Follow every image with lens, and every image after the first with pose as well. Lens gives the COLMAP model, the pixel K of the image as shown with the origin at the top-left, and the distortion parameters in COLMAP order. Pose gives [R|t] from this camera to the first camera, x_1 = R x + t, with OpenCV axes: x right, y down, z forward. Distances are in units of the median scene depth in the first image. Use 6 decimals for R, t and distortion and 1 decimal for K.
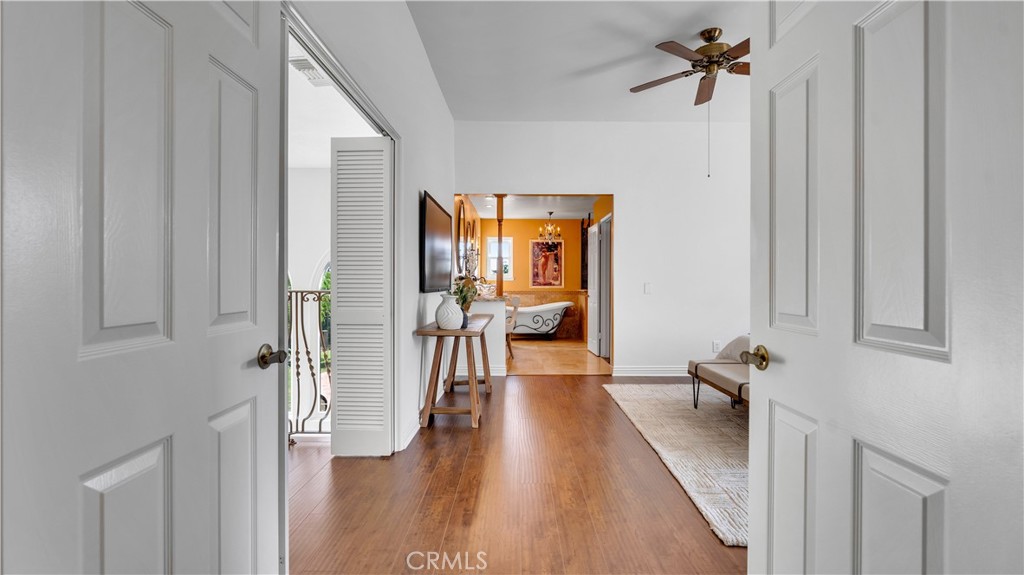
lens RADIAL K [[466.0, 0, 510.9], [0, 466.0, 283.0], [0, 0, 1]] dist [0.000134, 0.001151]
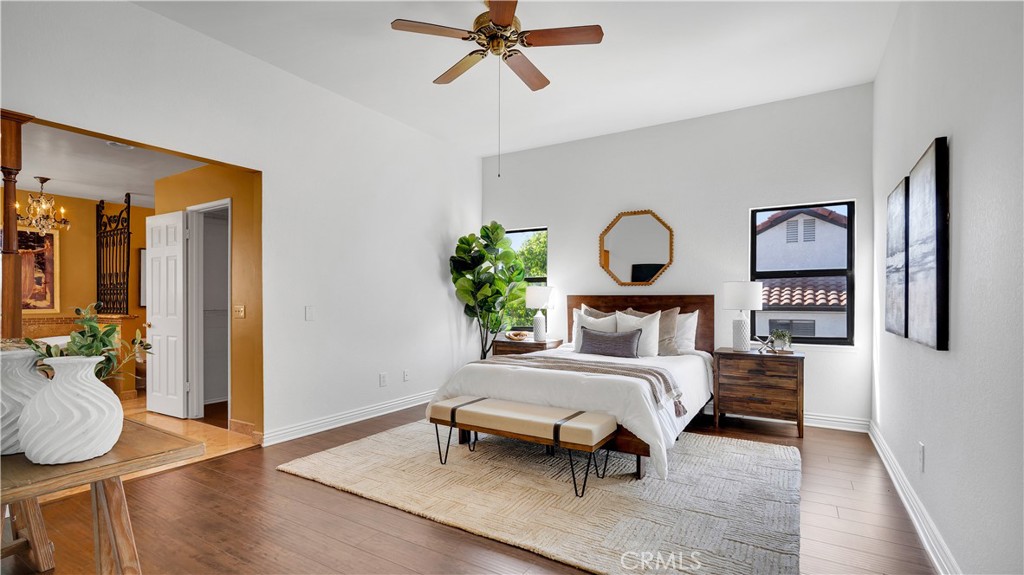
lens RADIAL K [[466.0, 0, 514.7], [0, 466.0, 298.6], [0, 0, 1]] dist [0.000134, 0.001151]
pose [[0.512520, -0.001426, 0.858674, -0.097299], [0.002069, 0.999998, 0.000425, -0.006002], [-0.858673, 0.001559, 0.512522, 0.209075]]
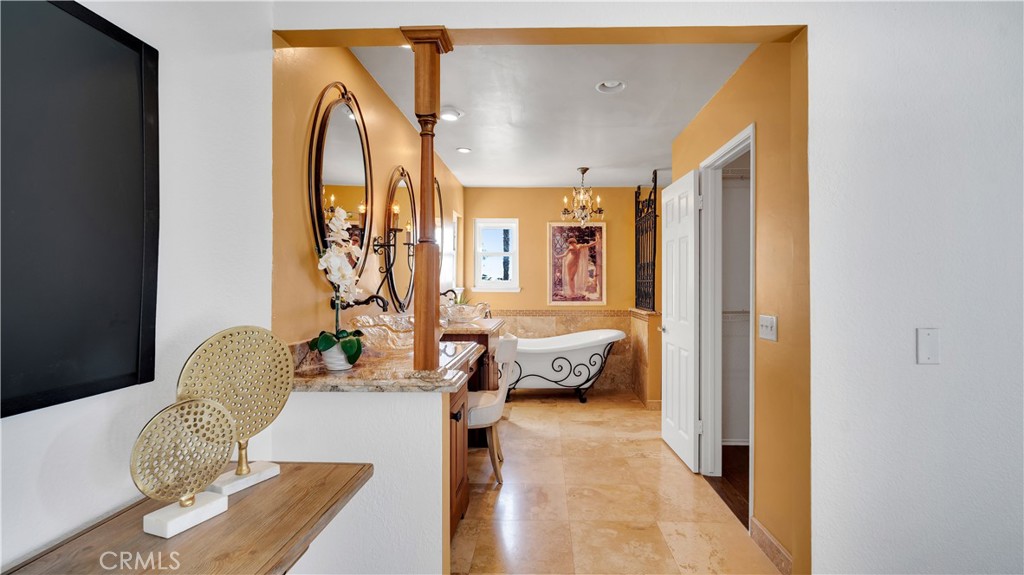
lens RADIAL K [[466.0, 0, 536.1], [0, 466.0, 282.3], [0, 0, 1]] dist [0.000134, 0.001151]
pose [[0.999973, -0.002338, -0.006905, 0.030361], [0.002321, 0.999994, -0.002497, -0.016497], [0.006911, 0.002481, 0.999973, 0.418684]]
